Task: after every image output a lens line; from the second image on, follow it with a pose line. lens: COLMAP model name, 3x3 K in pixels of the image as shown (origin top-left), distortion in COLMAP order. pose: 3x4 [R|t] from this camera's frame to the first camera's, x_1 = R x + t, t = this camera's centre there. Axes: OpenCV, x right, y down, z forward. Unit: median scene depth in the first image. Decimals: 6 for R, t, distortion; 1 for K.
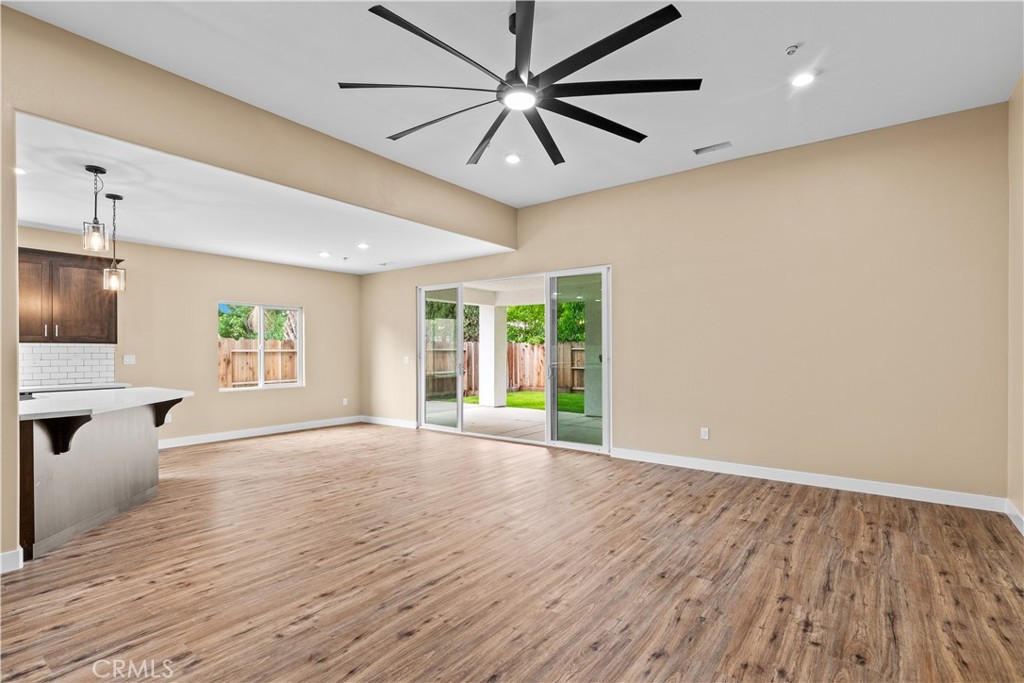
lens RADIAL K [[495.4, 0, 524.5], [0, 495.4, 339.9], [0, 0, 1]] dist [-0.008412, 0.002836]
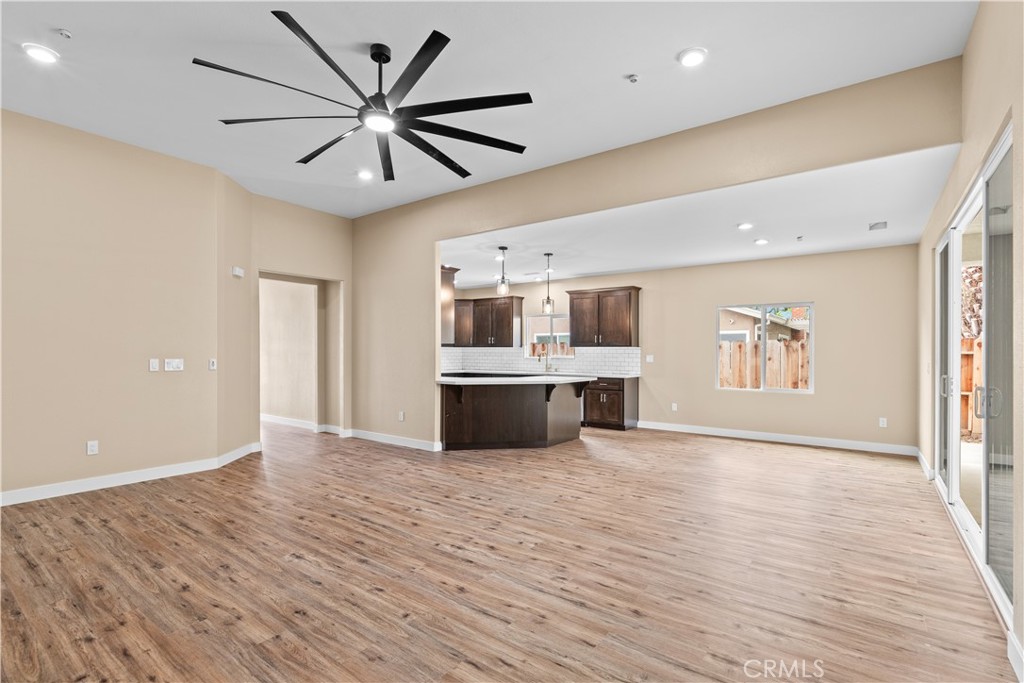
lens RADIAL K [[483.7, 0, 501.7], [0, 483.7, 351.1], [0, 0, 1]] dist [0.000972, -0.000903]
pose [[-0.036214, -0.002226, -0.999342, 0.729913], [0.020291, 0.999790, -0.002963, 0.021146], [0.999138, -0.020385, -0.036161, 0.915183]]
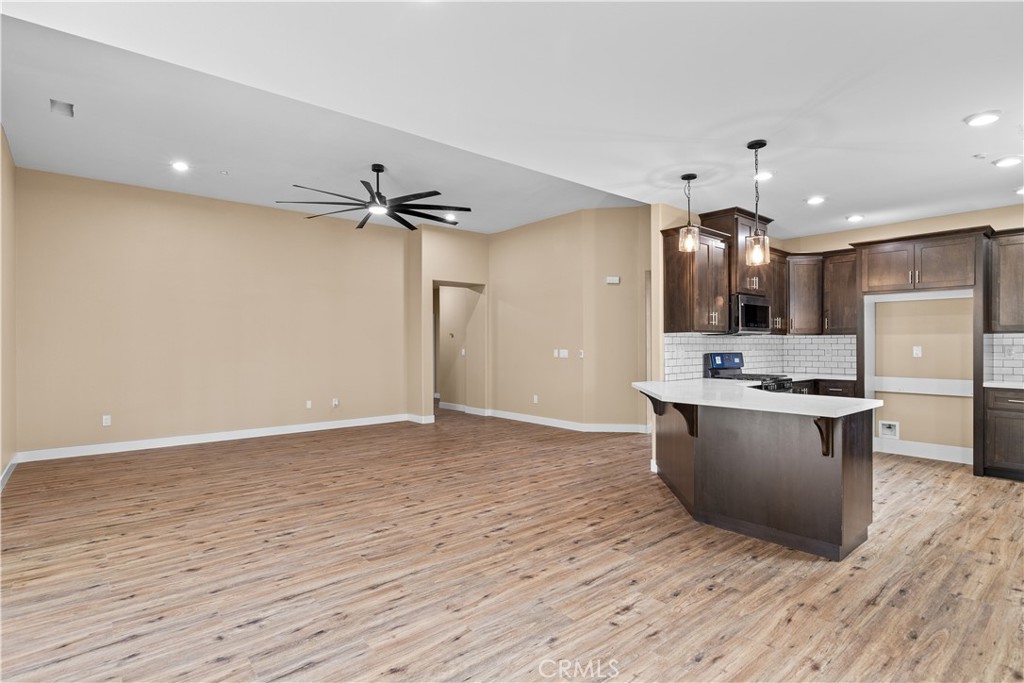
lens RADIAL K [[495.4, 0, 507.6], [0, 495.4, 340.3], [0, 0, 1]] dist [-0.008412, 0.002836]
pose [[-0.966990, 0.011125, 0.254570, -0.654626], [0.001595, 0.999291, -0.037613, 0.051111], [-0.254808, -0.035965, -0.966323, 1.857574]]
